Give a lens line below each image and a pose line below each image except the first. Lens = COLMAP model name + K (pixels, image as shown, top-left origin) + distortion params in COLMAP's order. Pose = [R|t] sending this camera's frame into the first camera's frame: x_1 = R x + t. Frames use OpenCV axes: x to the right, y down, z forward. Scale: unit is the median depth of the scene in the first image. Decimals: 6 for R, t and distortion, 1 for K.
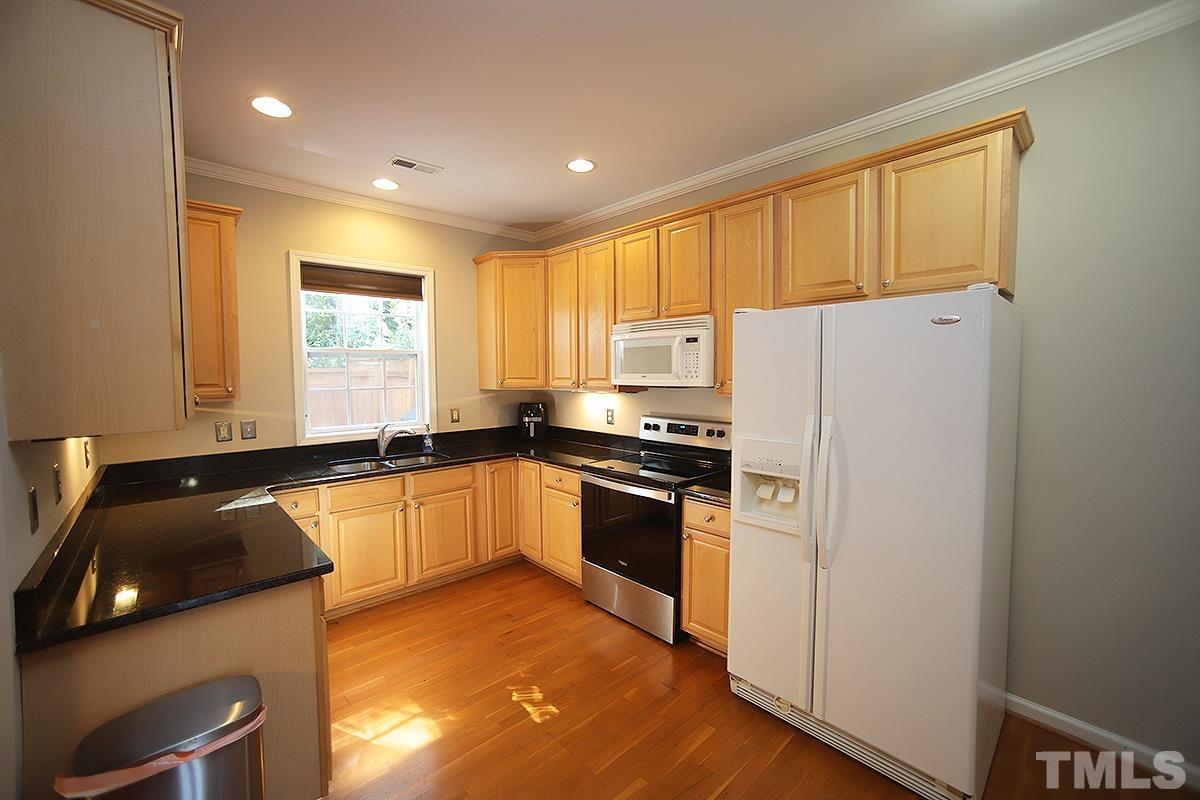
lens RADIAL K [[480.9, 0, 602.4], [0, 480.9, 396.6], [0, 0, 1]] dist [-0.068245, 0.022357]
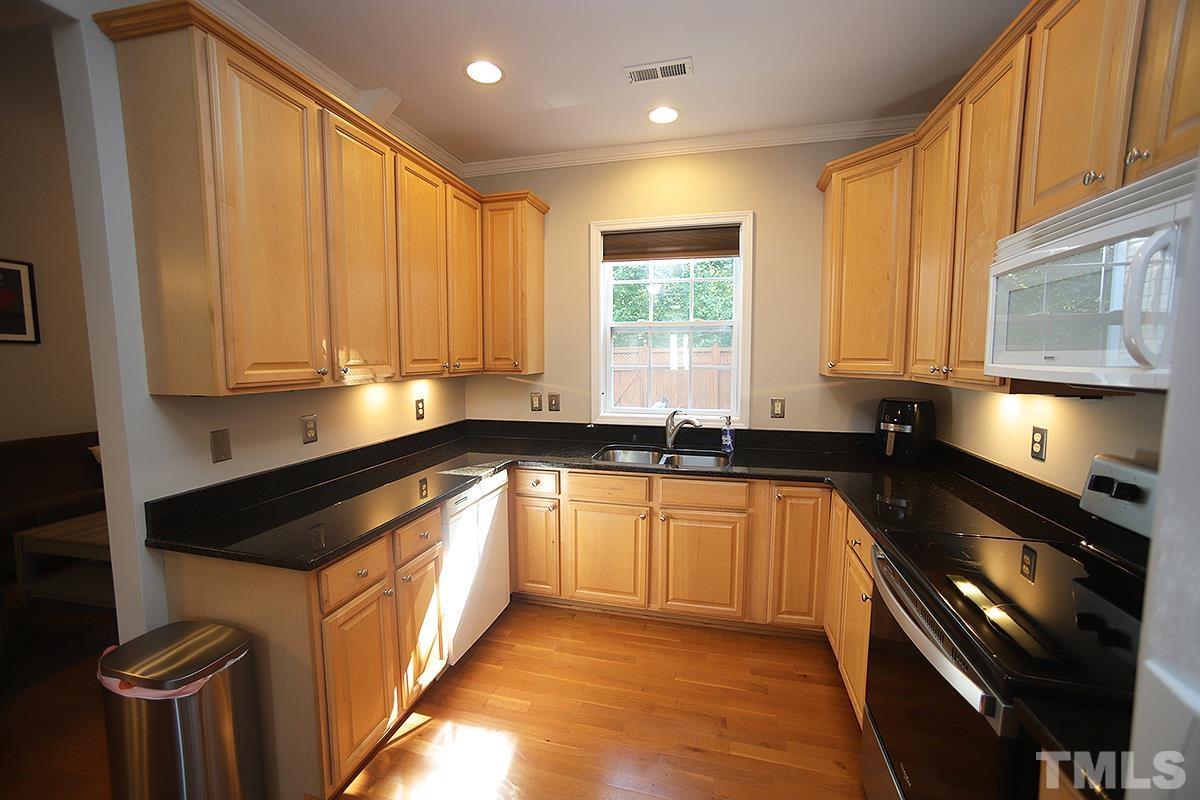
lens RADIAL K [[480.9, 0, 602.4], [0, 480.9, 396.6], [0, 0, 1]] dist [-0.068245, 0.022357]
pose [[0.528312, 0.081794, -0.845101, 0.193783], [-0.045801, 0.996645, 0.067829, -0.018292], [0.847814, 0.002871, 0.530286, 0.449613]]
